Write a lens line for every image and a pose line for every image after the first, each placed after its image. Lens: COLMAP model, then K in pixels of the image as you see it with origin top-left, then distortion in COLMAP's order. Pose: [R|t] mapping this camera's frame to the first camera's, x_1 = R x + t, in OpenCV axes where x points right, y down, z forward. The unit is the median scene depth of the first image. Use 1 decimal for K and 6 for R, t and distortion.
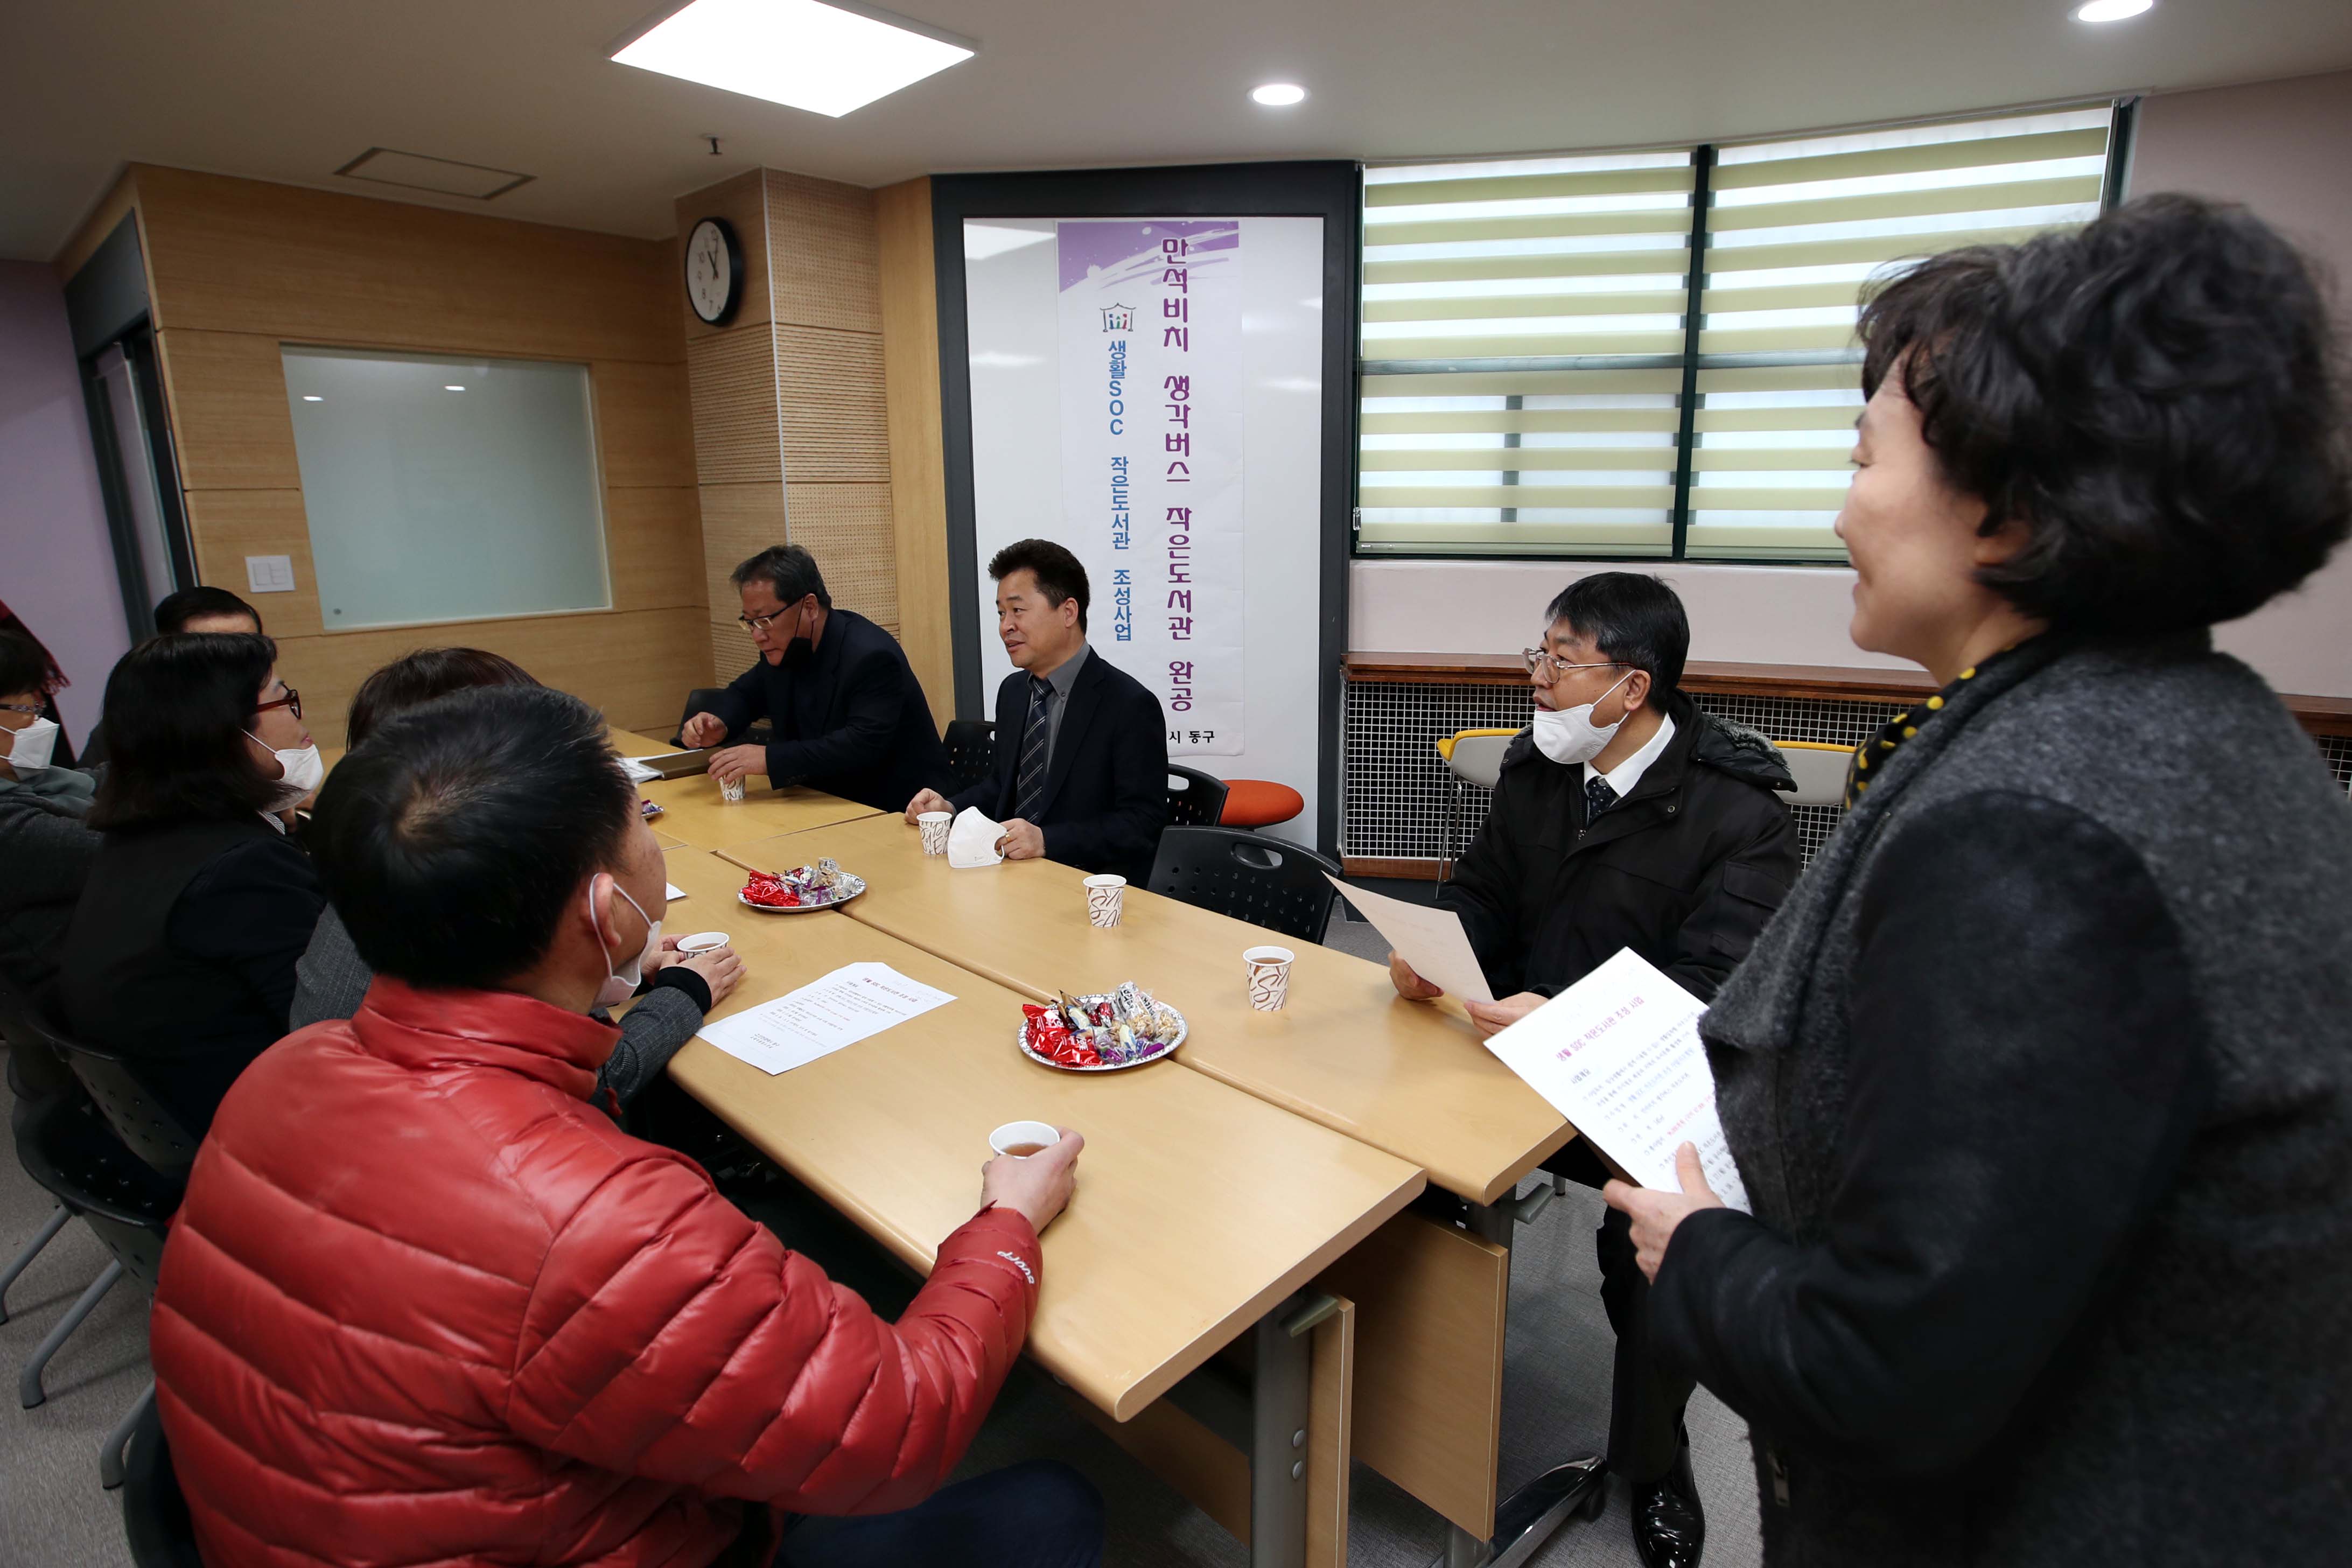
lens RADIAL K [[1172.3, 0, 1167.2], [0, 1172.3, 759.3], [0, 0, 1]] dist [-0.004055, -0.001413]
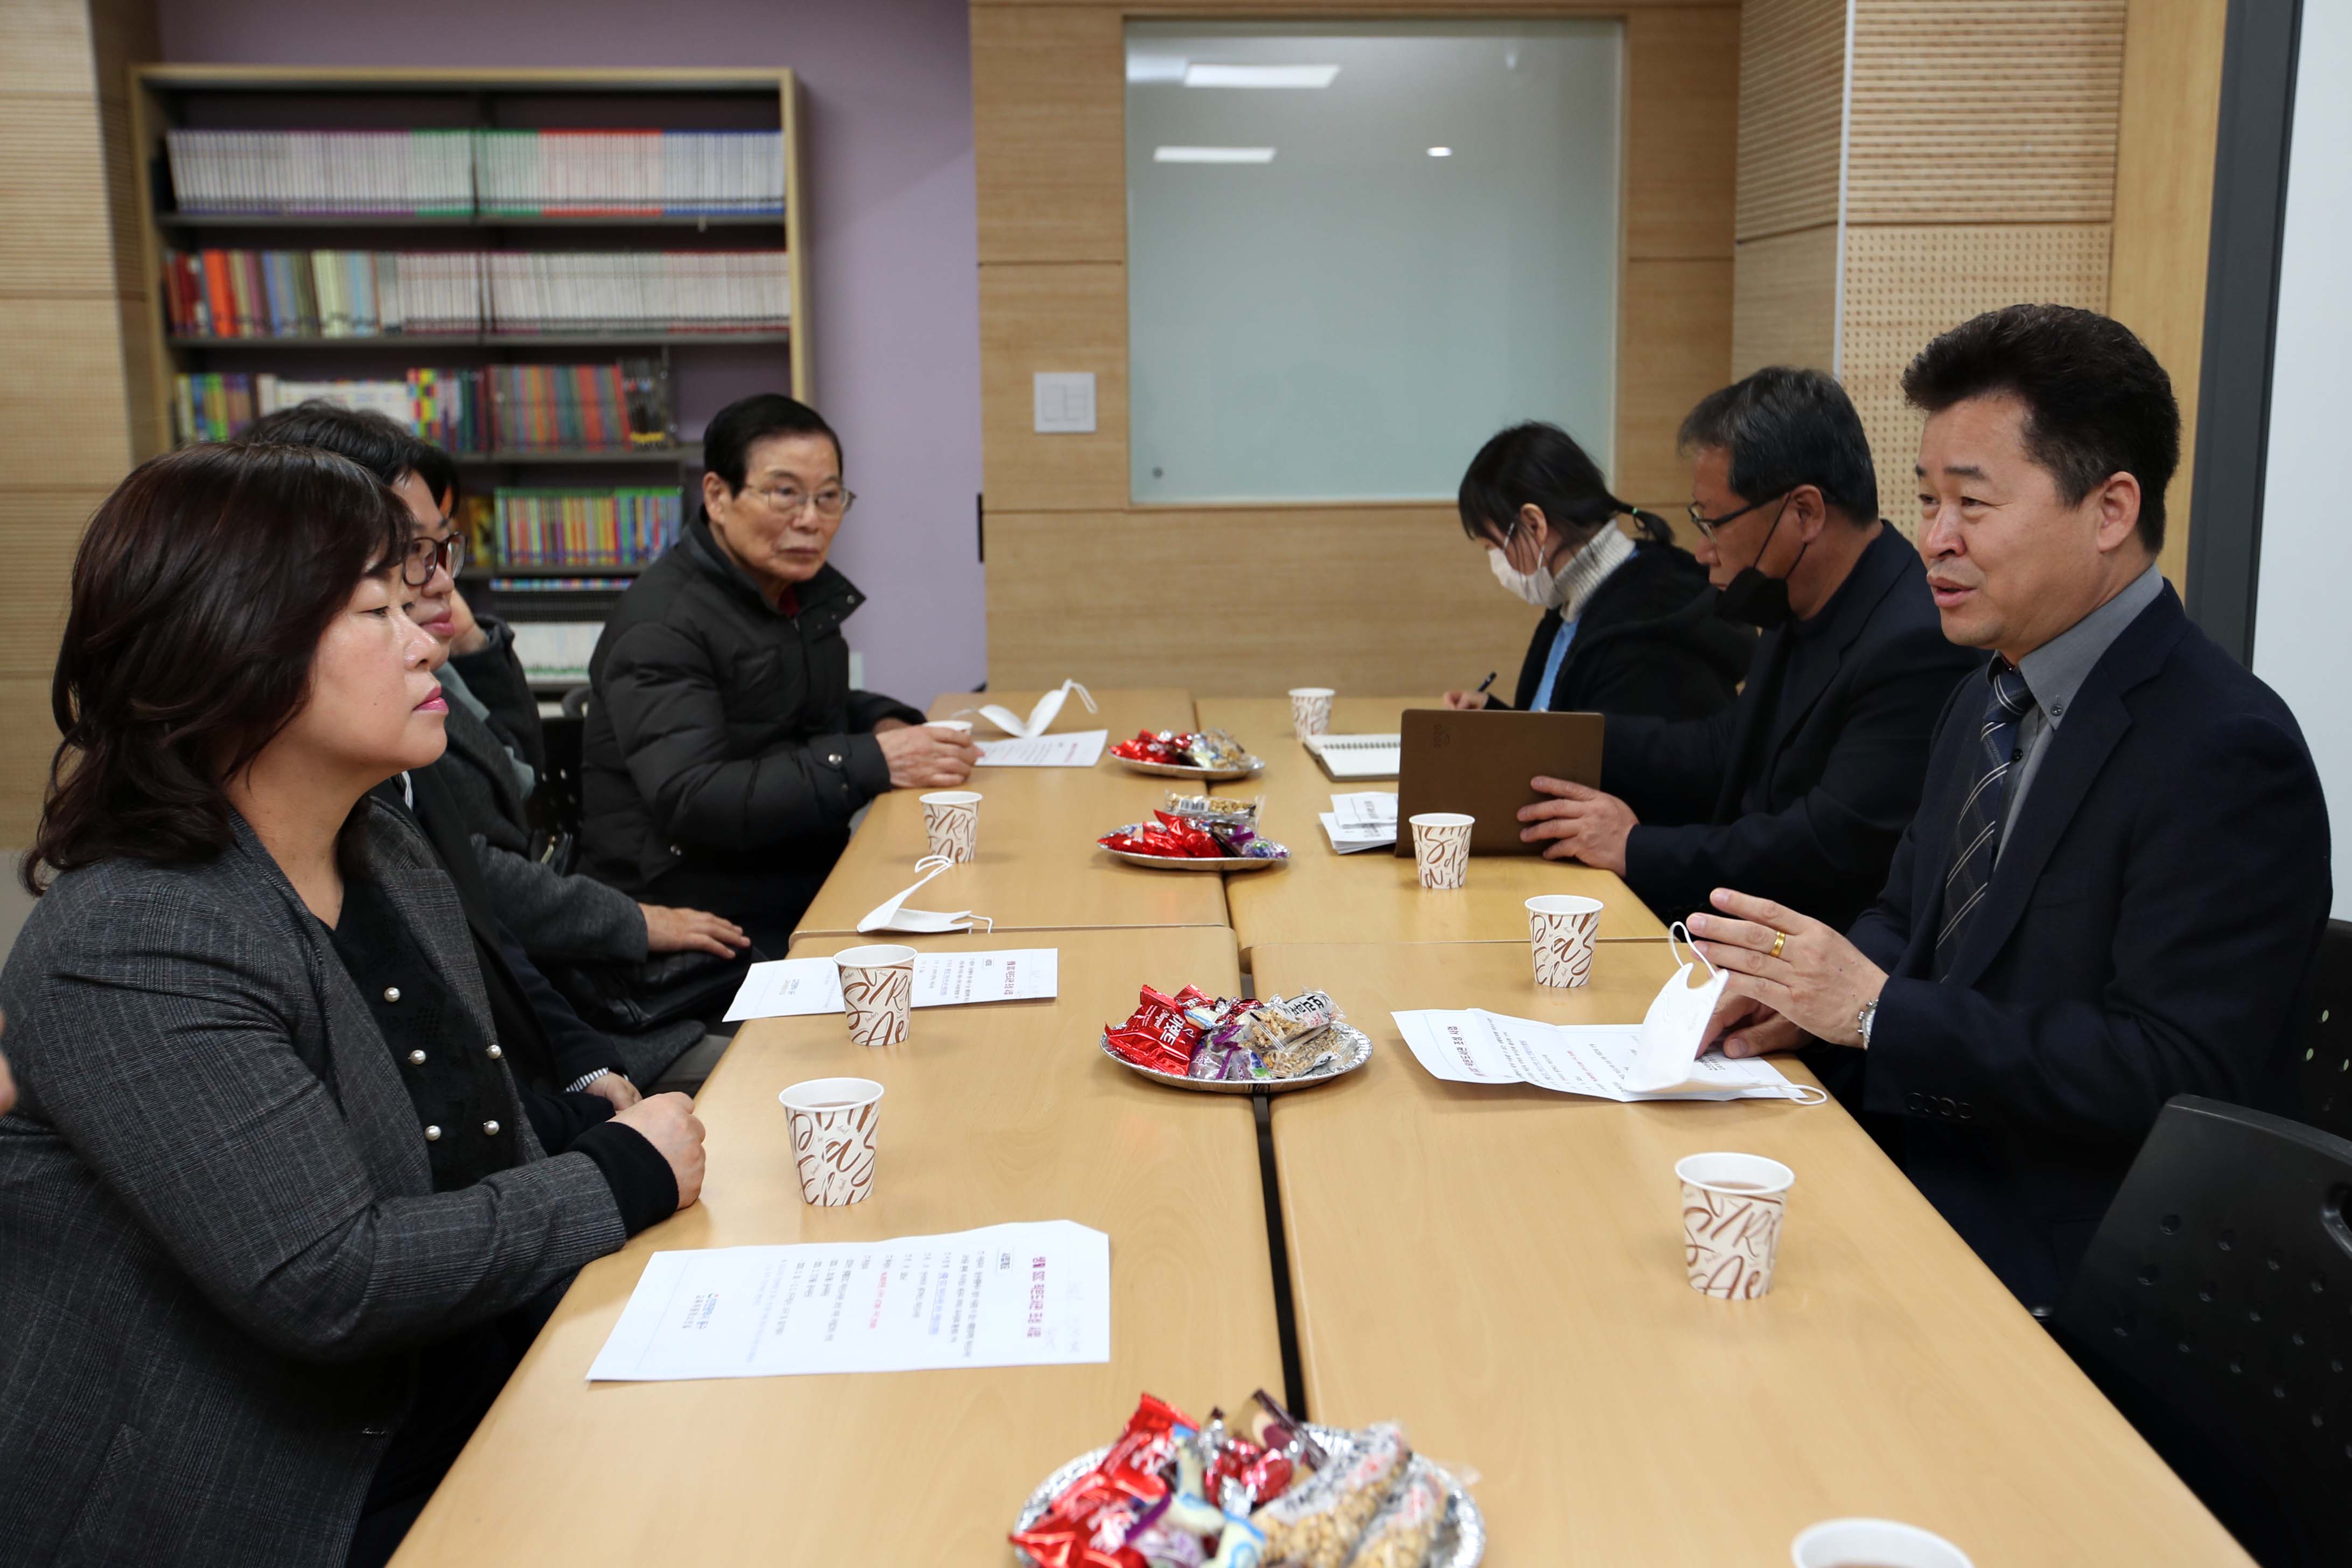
lens RADIAL K [[2373.9, 0, 1176.0], [0, 2373.9, 784.0], [0, 0, 1]] dist [0.085669, -0.007485]
pose [[0.725568, 0.131688, -0.675433, 0.144577], [-0.152388, 0.987898, 0.028910, -0.006748], [0.671065, 0.081952, 0.736855, 0.144193]]
